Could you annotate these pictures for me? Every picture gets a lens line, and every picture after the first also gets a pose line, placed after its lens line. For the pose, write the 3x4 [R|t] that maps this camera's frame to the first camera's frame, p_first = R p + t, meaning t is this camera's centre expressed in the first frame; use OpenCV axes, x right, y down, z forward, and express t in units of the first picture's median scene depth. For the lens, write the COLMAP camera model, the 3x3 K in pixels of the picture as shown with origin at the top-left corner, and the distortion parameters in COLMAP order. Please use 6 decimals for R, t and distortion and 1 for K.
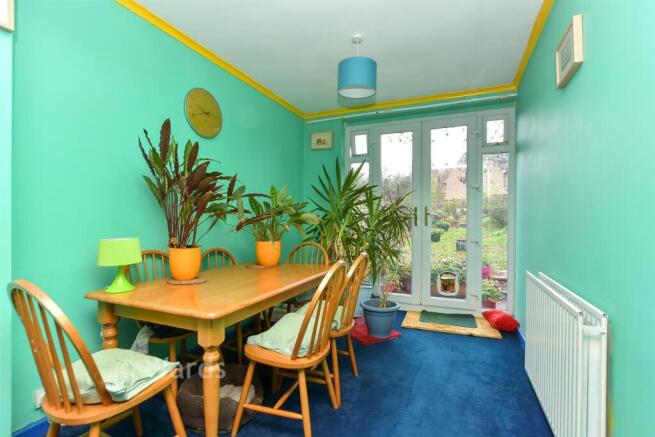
lens RADIAL K [[307.7, 0, 324.4], [0, 307.7, 219.1], [0, 0, 1]] dist [0.000975, -0.000214]
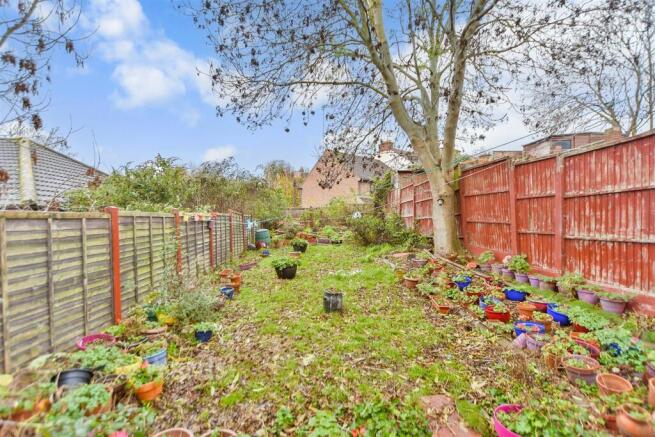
lens RADIAL K [[307.7, 0, 327.1], [0, 307.7, 221.8], [0, 0, 1]] dist [0.000975, -0.000214]
pose [[0.895844, -0.003261, 0.444357, 0.334177], [0.003221, 0.999994, 0.000844, -0.098245], [-0.444357, 0.000675, 0.895849, 0.881205]]
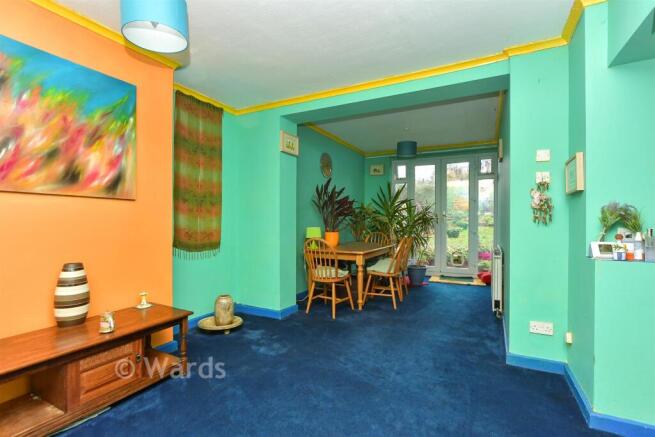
lens RADIAL K [[307.7, 0, 326.4], [0, 307.7, 219.5], [0, 0, 1]] dist [0.000975, -0.000214]
pose [[0.998012, -0.001186, -0.063005, -0.188037], [0.001225, 0.999999, 0.000580, -0.000874], [0.063004, -0.000656, 0.998013, -0.669130]]
